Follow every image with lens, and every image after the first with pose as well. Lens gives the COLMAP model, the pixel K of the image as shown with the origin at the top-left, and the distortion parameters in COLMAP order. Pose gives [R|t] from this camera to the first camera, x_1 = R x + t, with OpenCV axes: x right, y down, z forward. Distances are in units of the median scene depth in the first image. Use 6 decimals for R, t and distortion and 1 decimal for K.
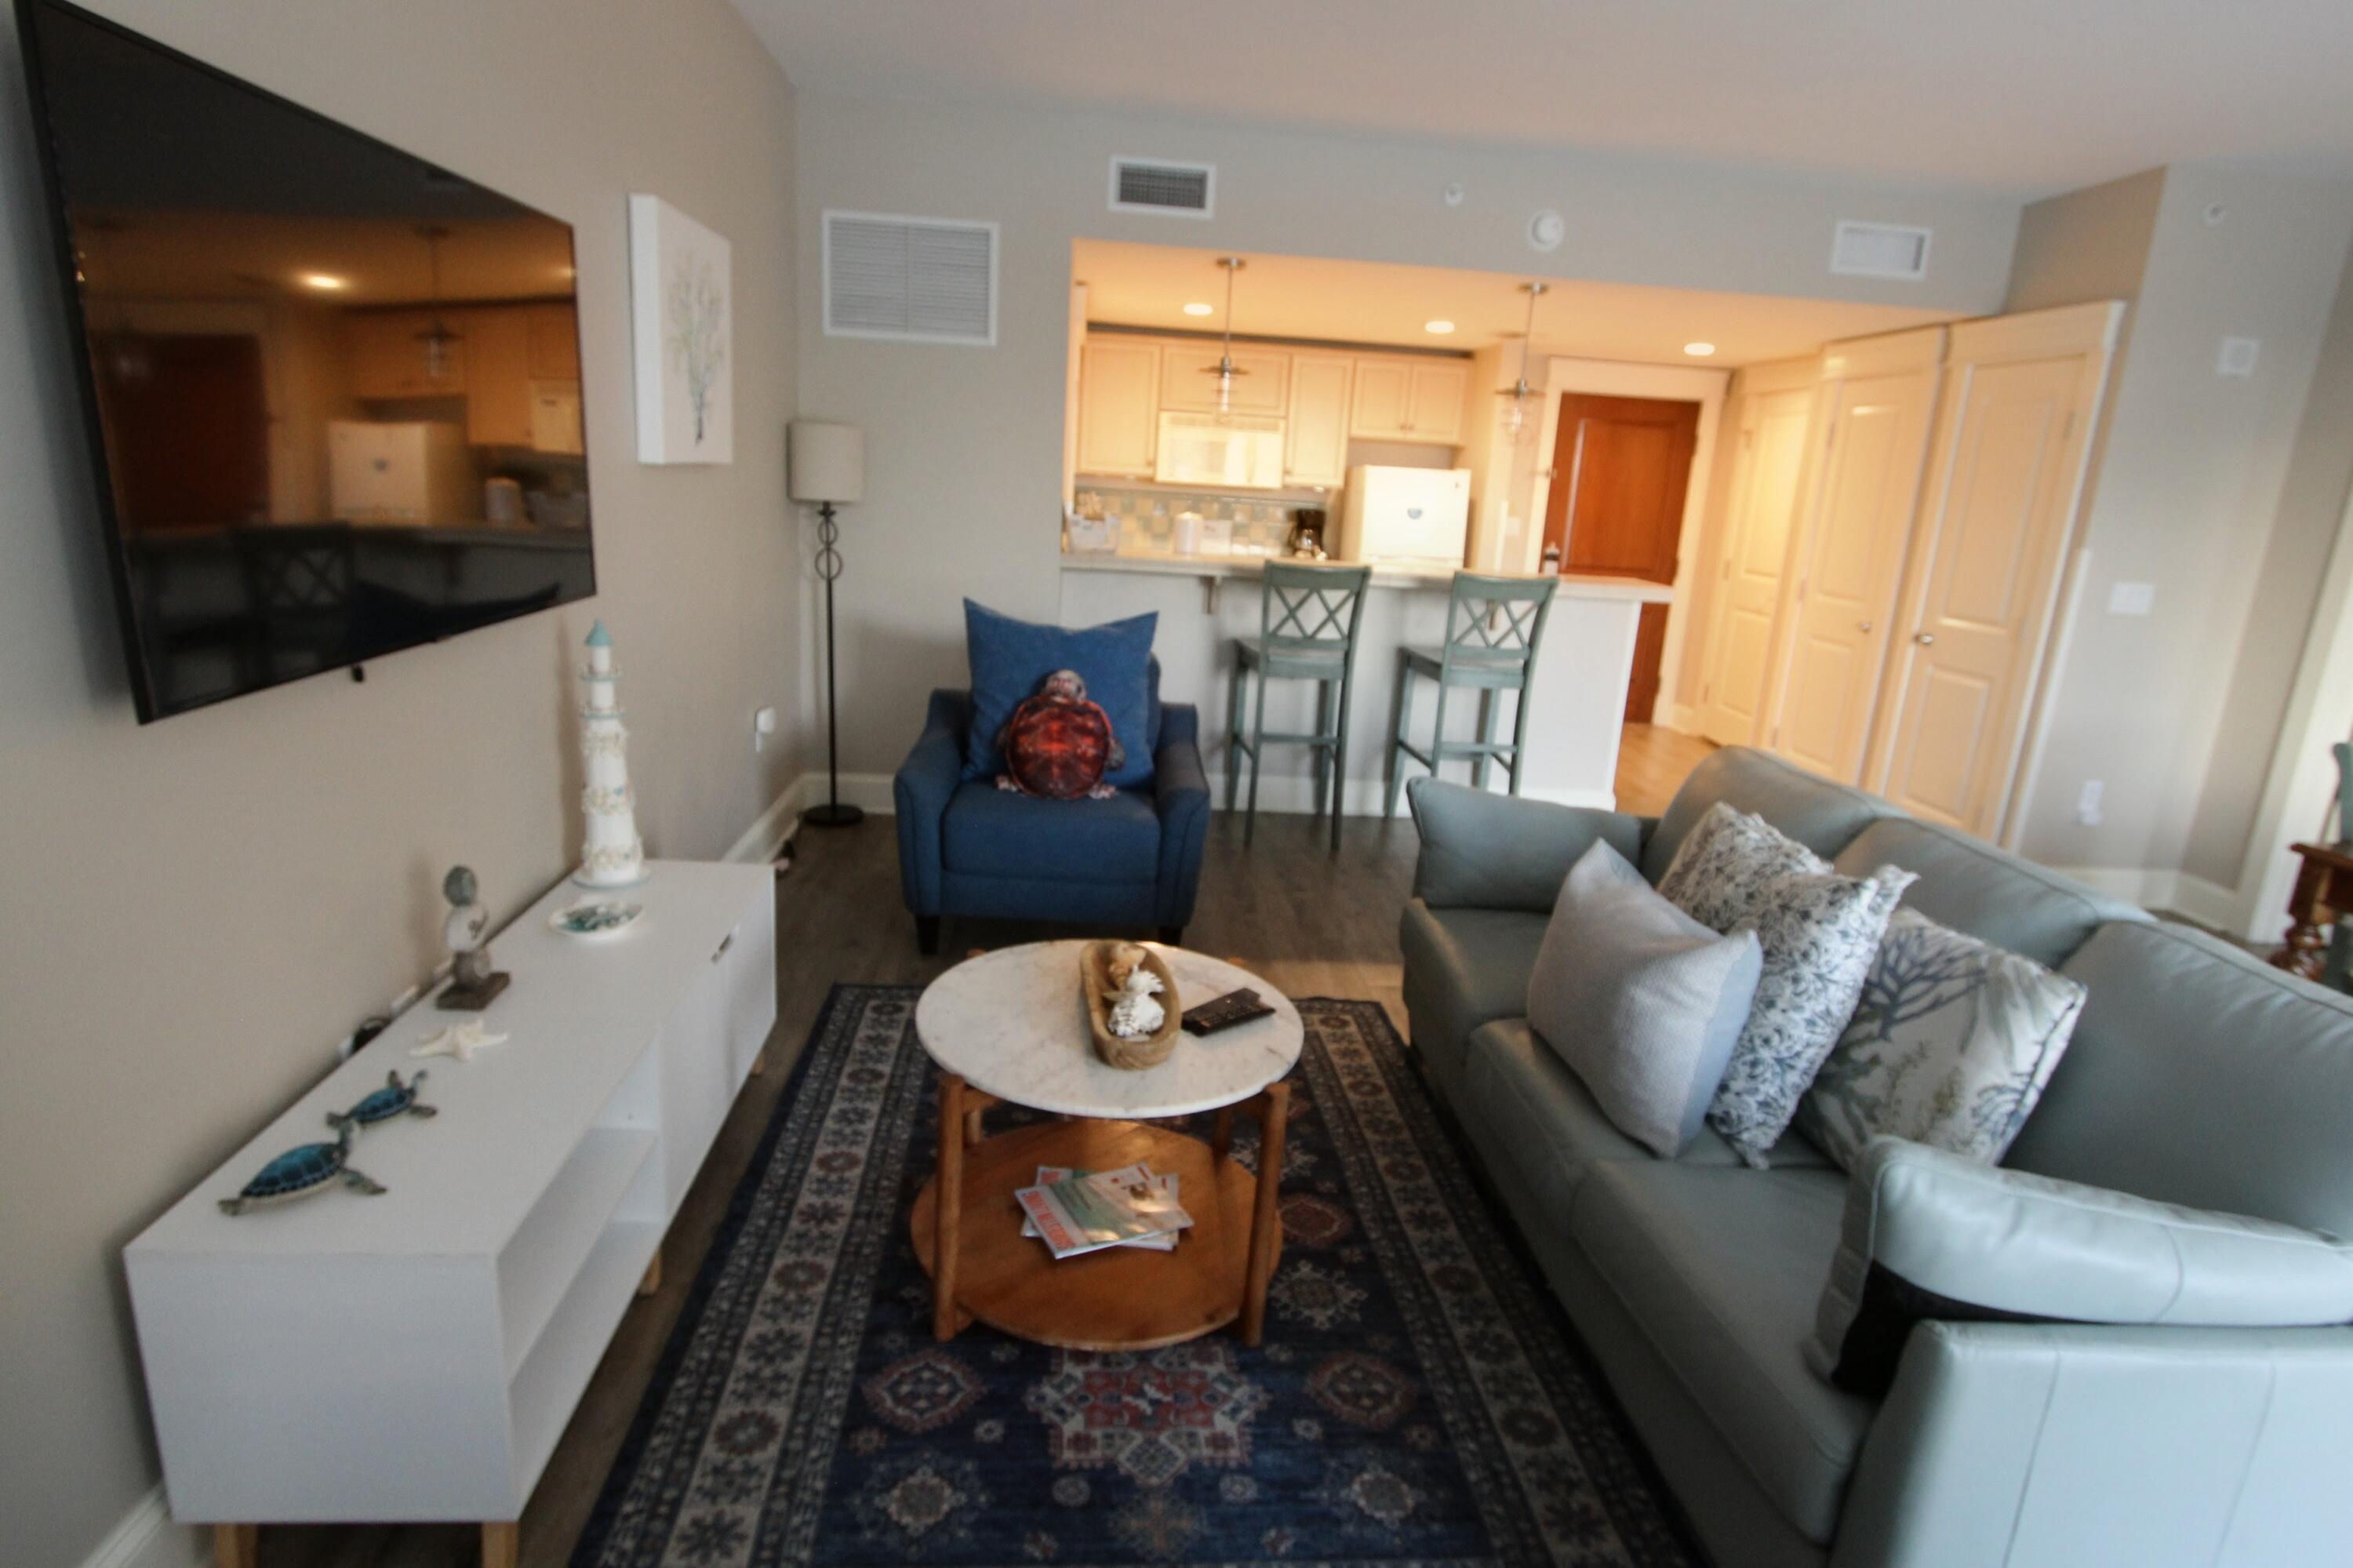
lens RADIAL K [[1212.5, 0, 1167.7], [0, 1212.5, 784.6], [0, 0, 1]] dist [-0.030004, 0.007186]
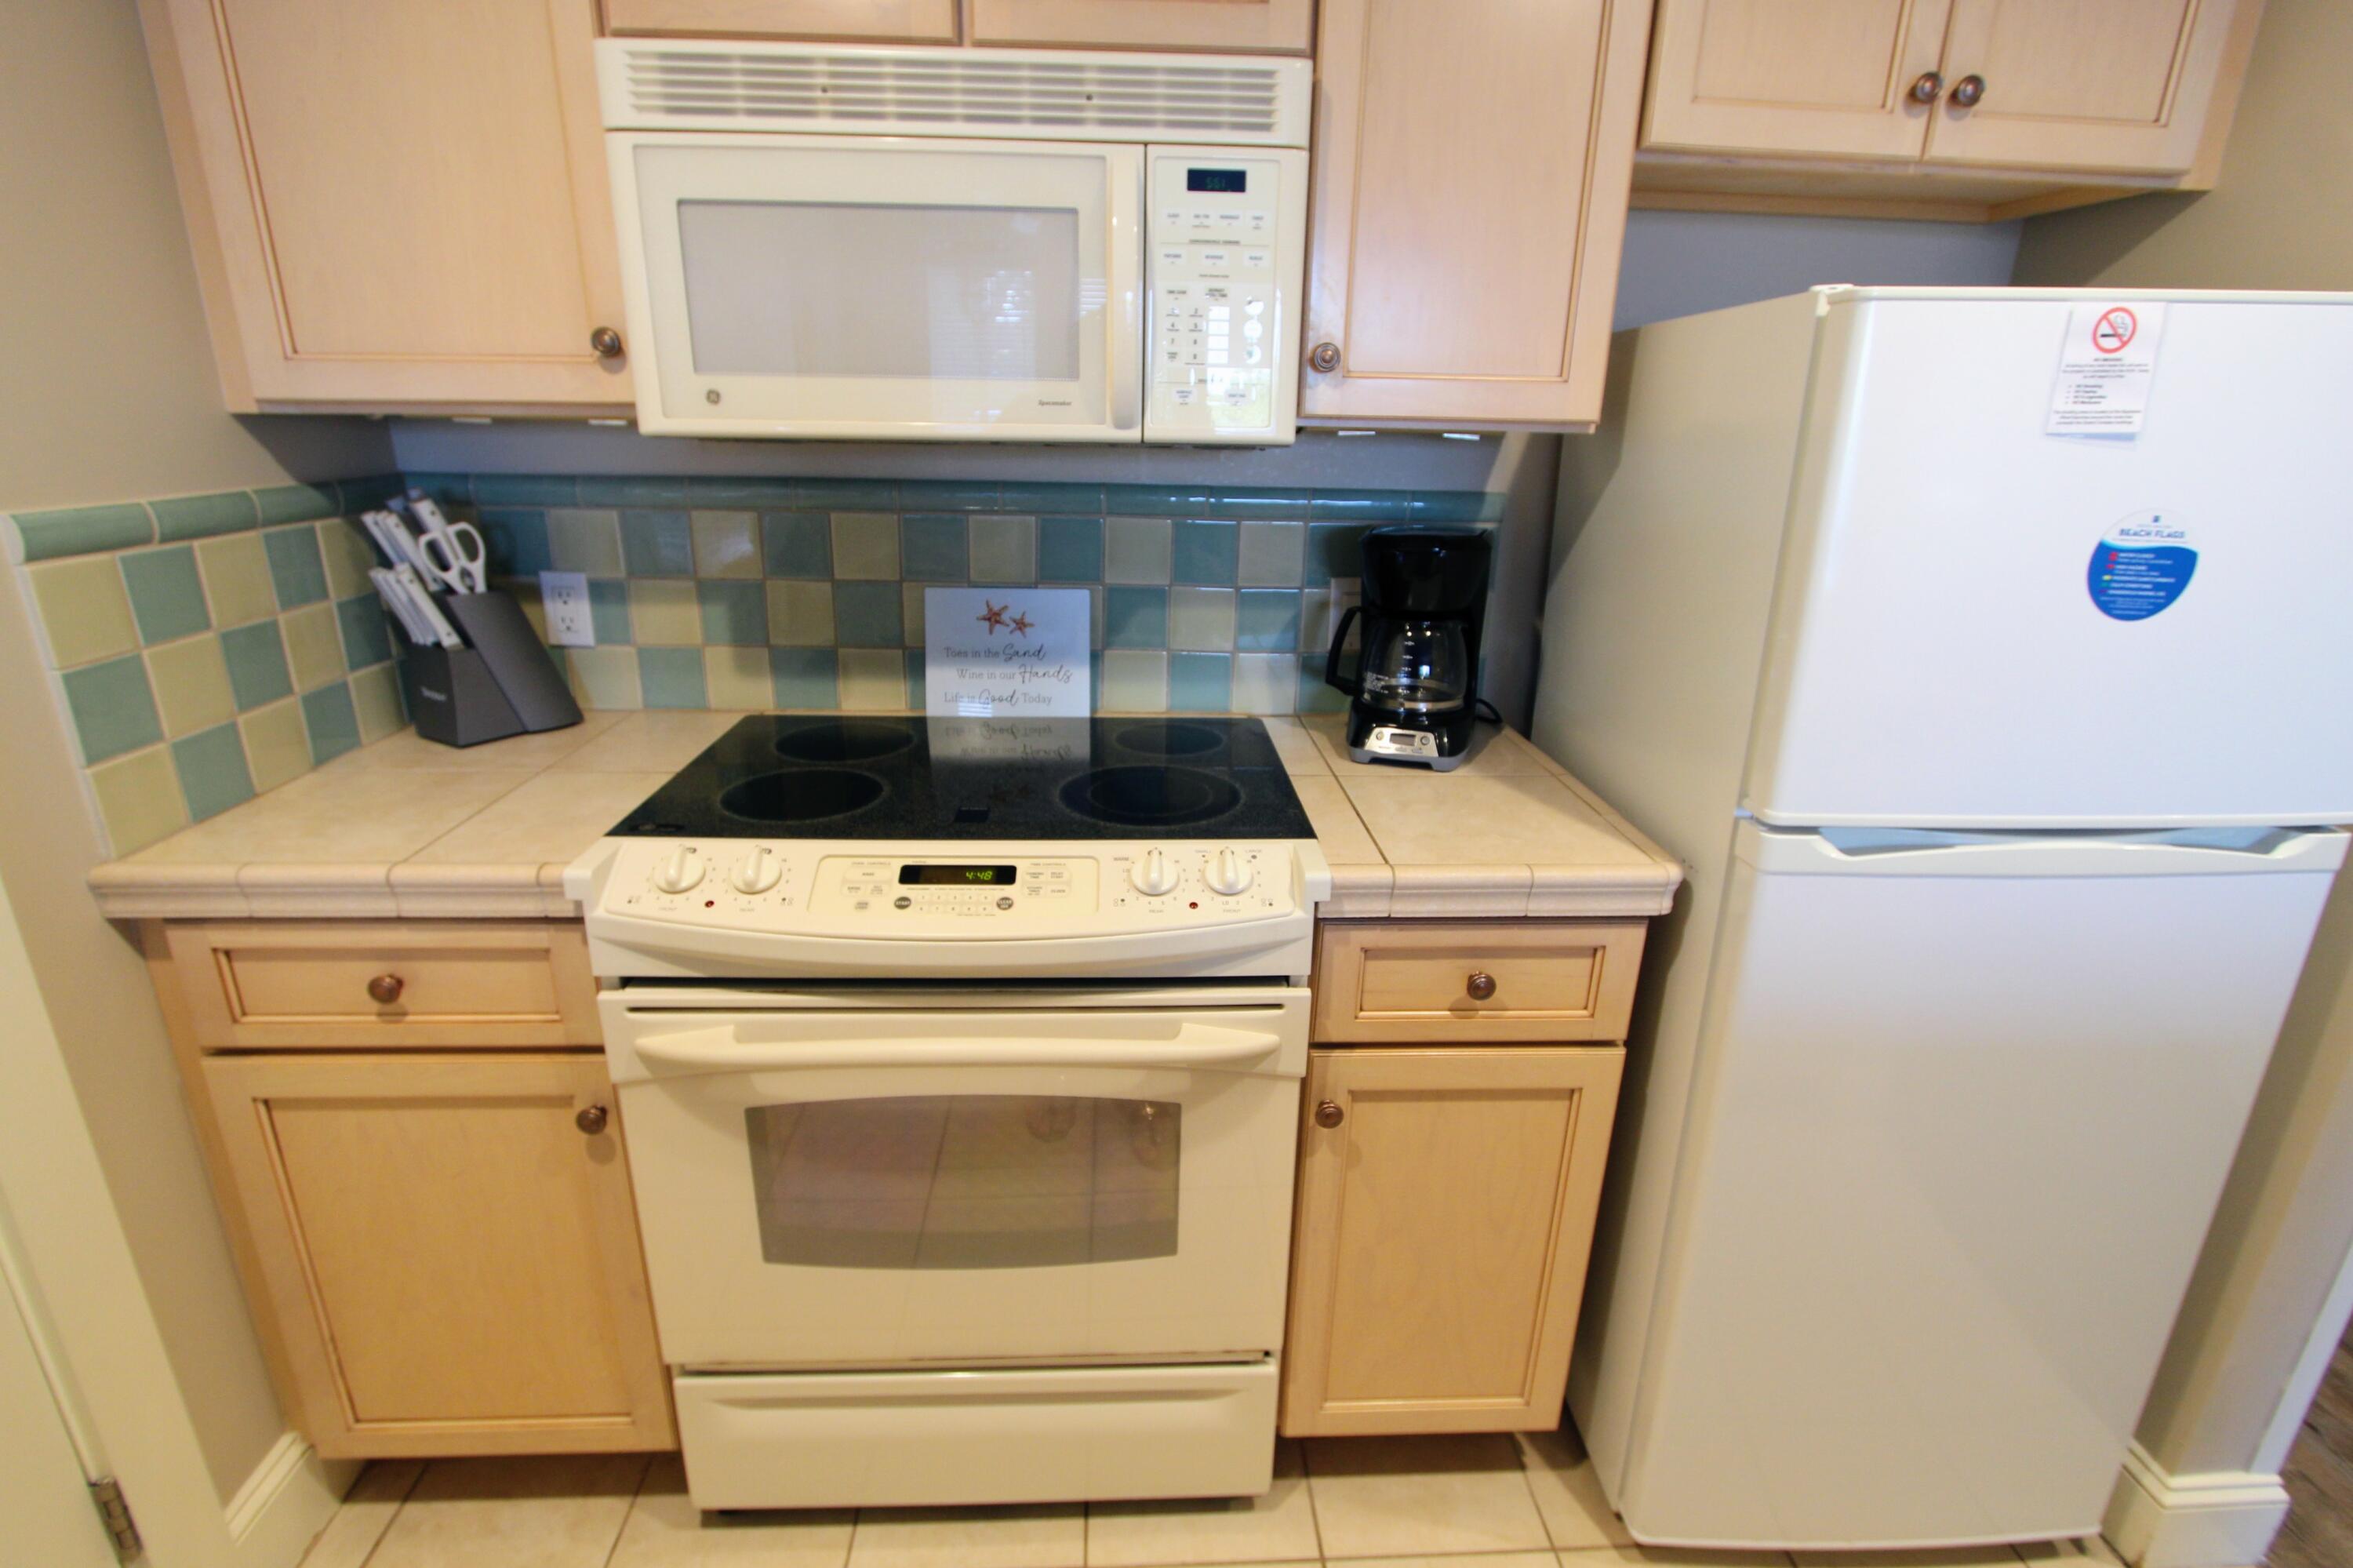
lens RADIAL K [[1091.3, 0, 1163.0], [0, 1091.3, 775.0], [0, 0, 1]] dist [-0.019796, 0.000108]
pose [[0.998903, -0.032253, -0.033938, 0.206831], [0.034475, 0.997153, 0.067059, -0.549469], [0.031679, -0.068156, 0.997172, 2.208698]]
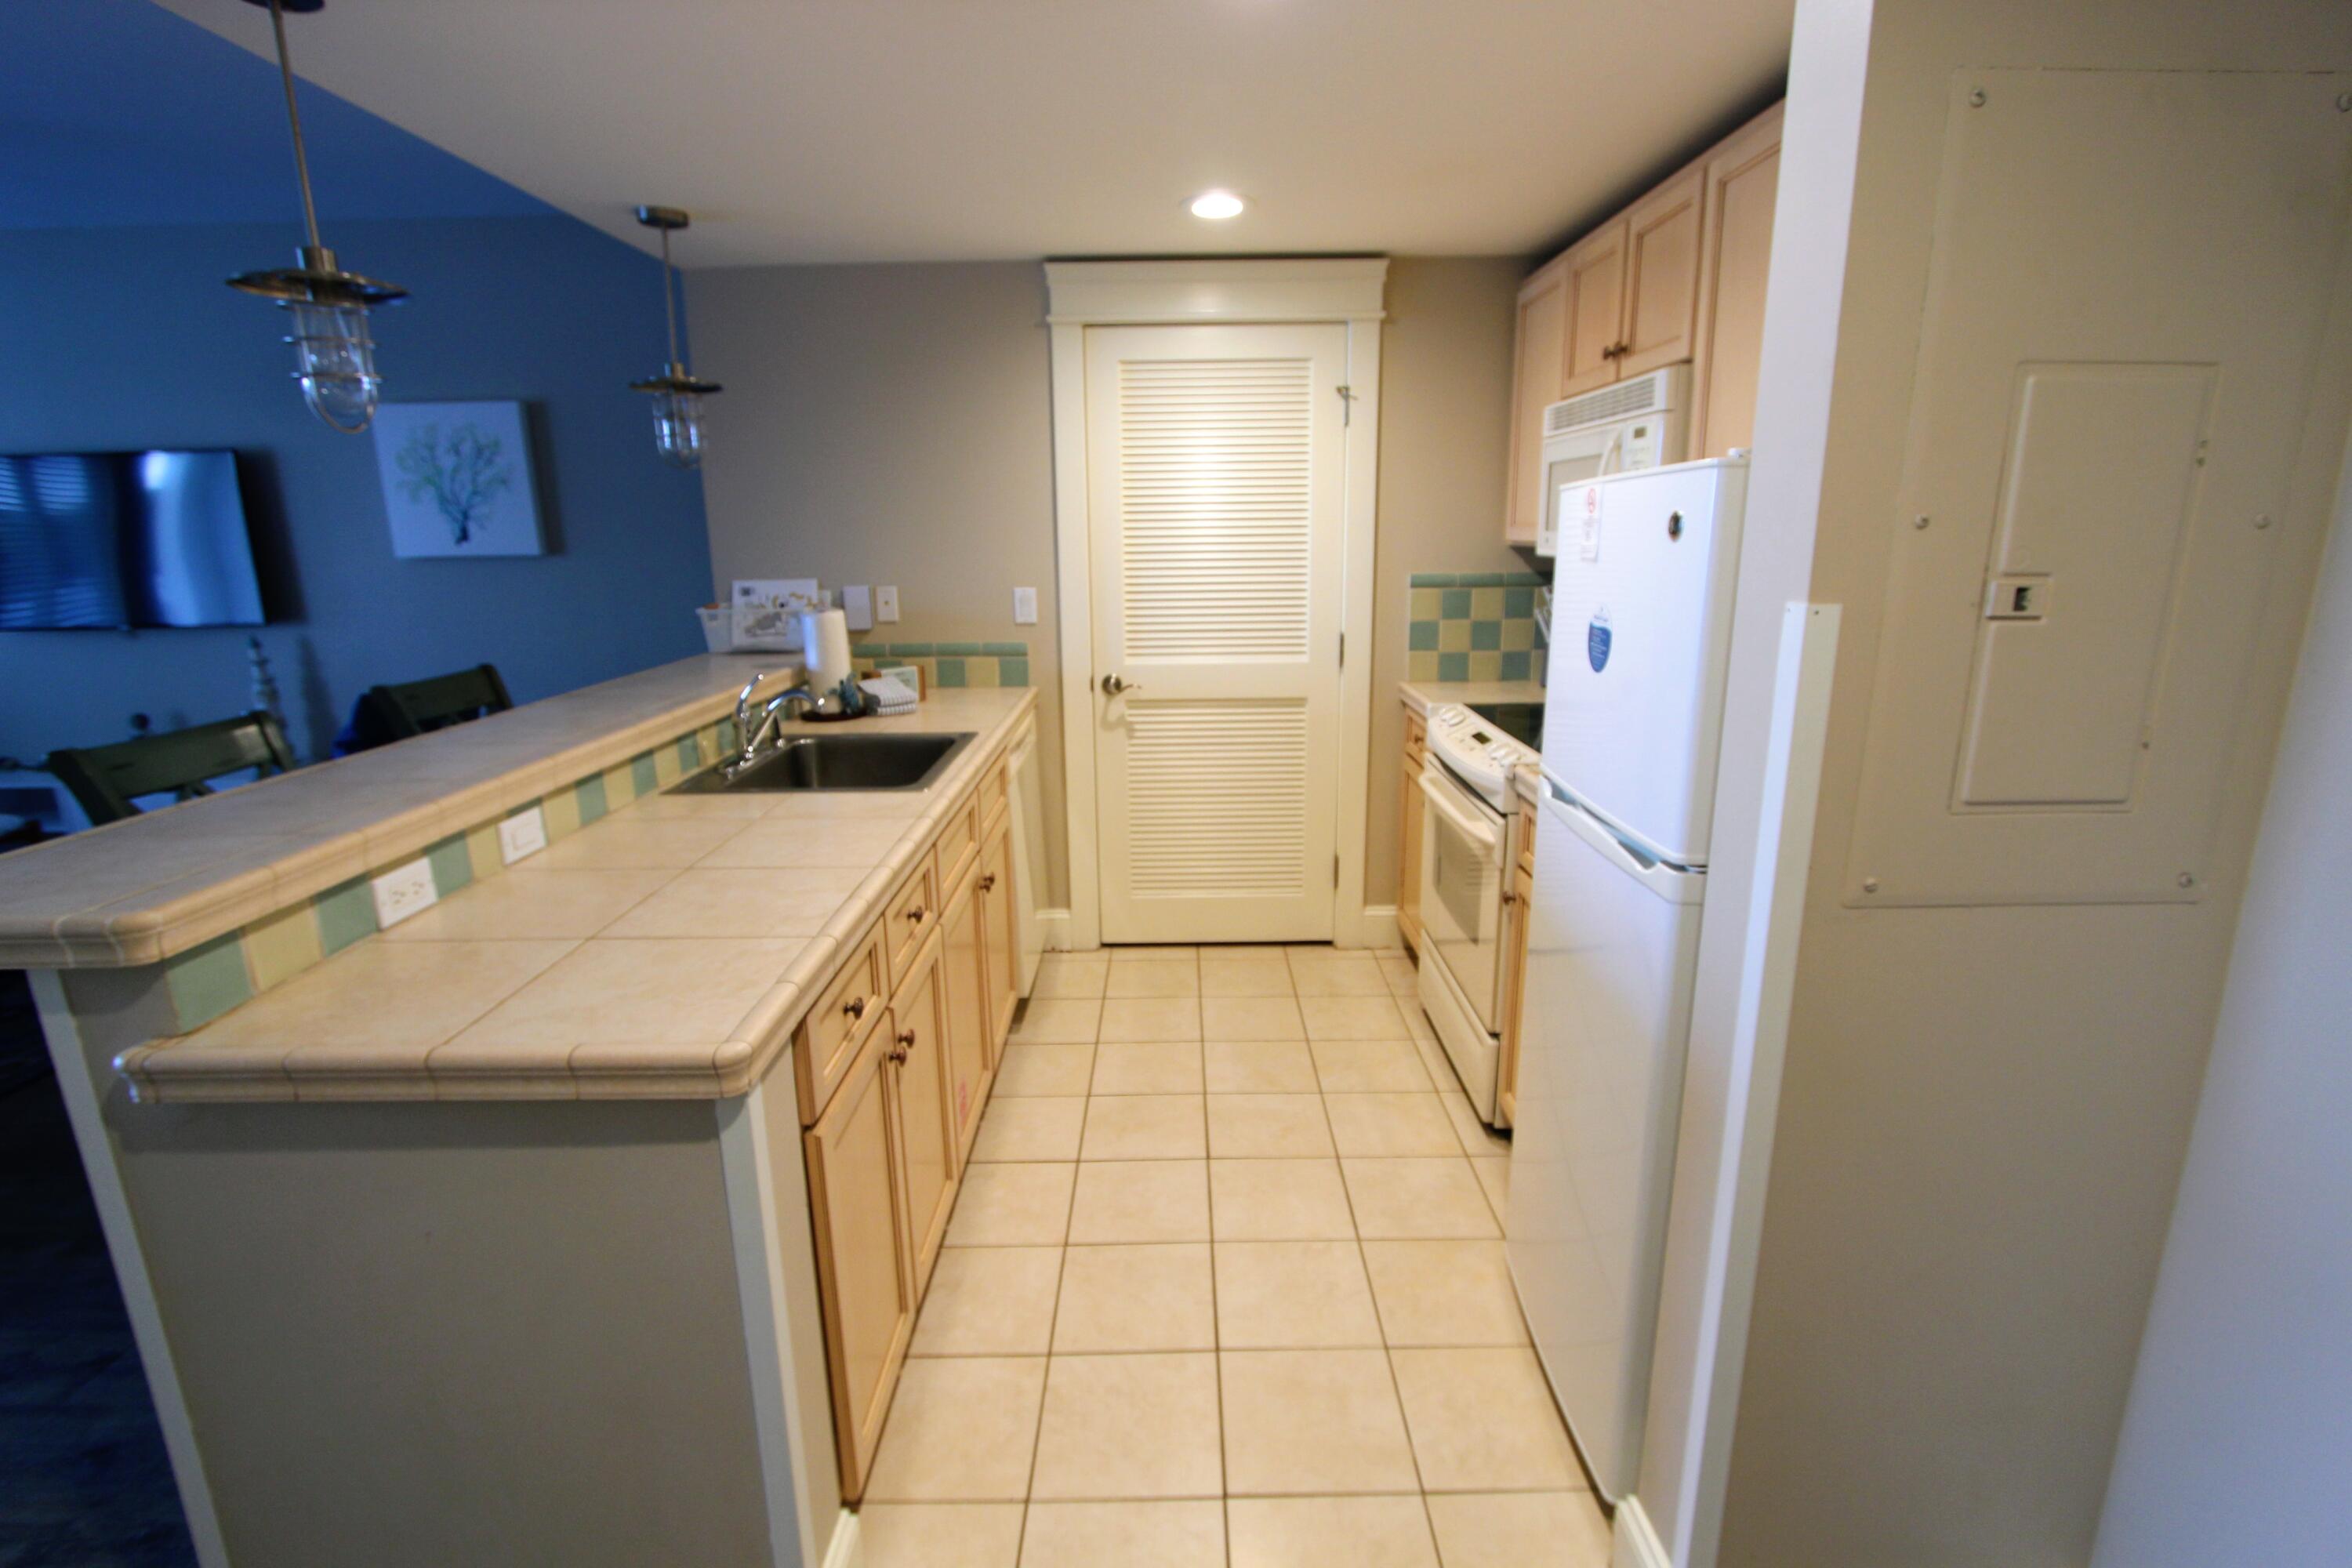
lens RADIAL K [[1083.9, 0, 1176.0], [0, 1083.9, 784.0], [0, 0, 1]] dist [-0.020051, 0.002182]
pose [[-0.070160, 0.173658, -0.982304, 1.141905], [-0.241772, 0.952409, 0.185642, -0.562389], [0.967793, 0.250518, -0.024835, 2.397622]]
